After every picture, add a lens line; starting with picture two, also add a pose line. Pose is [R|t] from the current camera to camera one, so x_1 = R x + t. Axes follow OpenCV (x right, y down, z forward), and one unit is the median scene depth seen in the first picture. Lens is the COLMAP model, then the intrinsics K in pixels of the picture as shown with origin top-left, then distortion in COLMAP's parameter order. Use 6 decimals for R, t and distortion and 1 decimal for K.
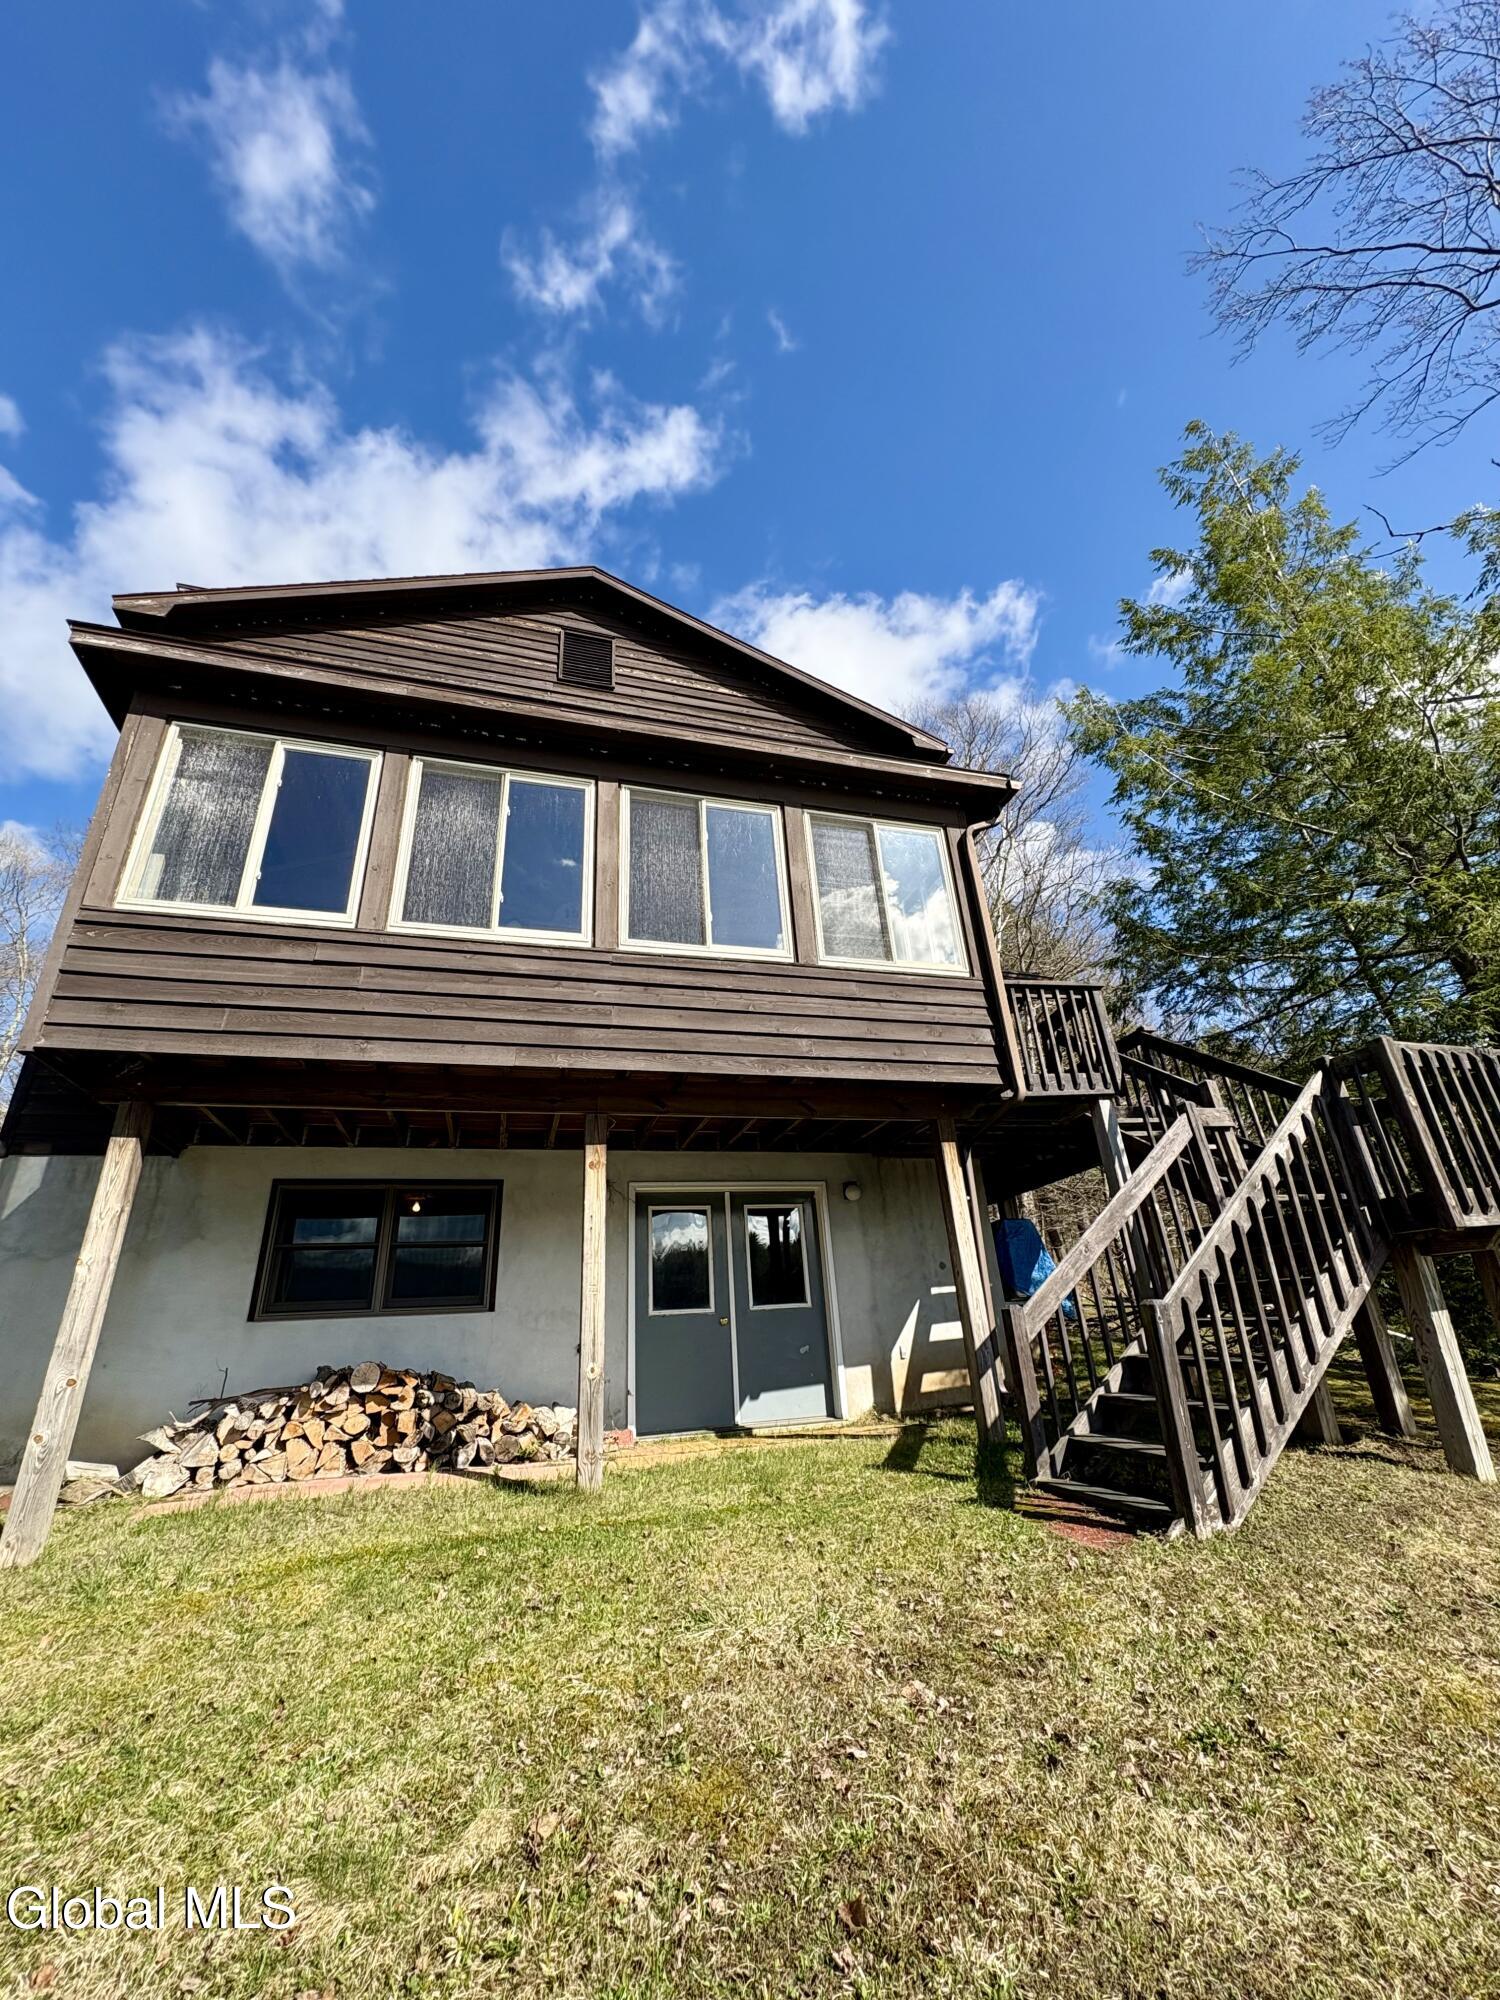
lens RADIAL K [[791.1, 0, 752.6], [0, 791.1, 1006.2], [0, 0, 1]] dist [-0.002316, 0.000478]
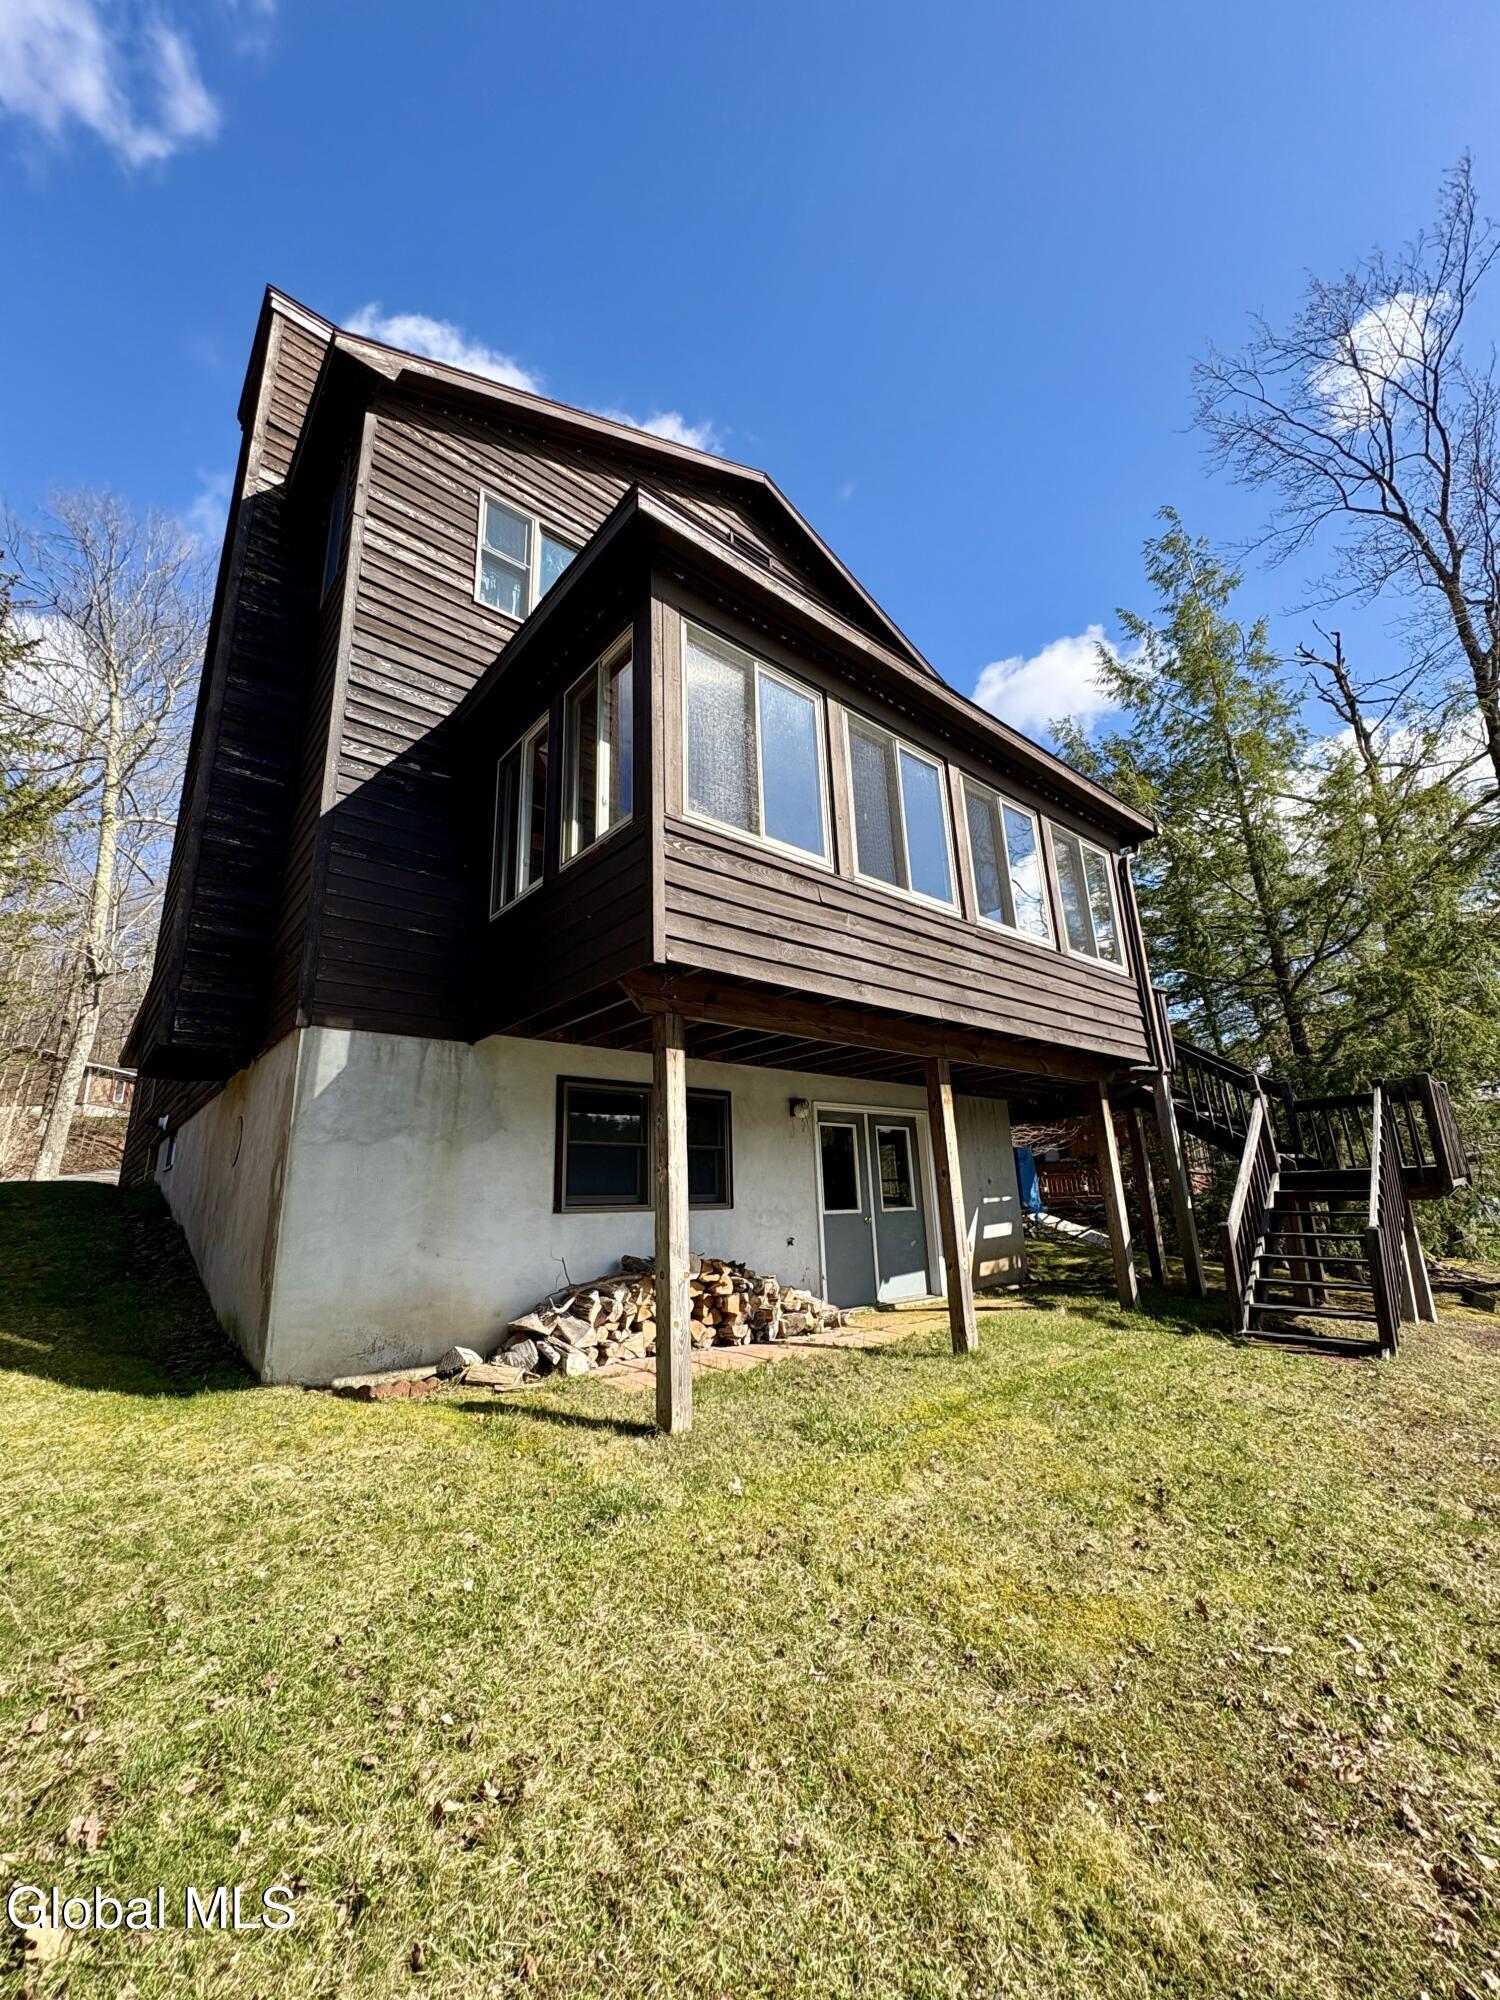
lens RADIAL K [[791.1, 0, 757.6], [0, 791.1, 1002.6], [0, 0, 1]] dist [-0.002316, 0.000478]
pose [[0.913532, 0.130079, 0.385408, -0.791150], [-0.178165, 0.979724, 0.091638, -0.005419], [-0.365673, -0.152381, 0.918185, 0.012890]]
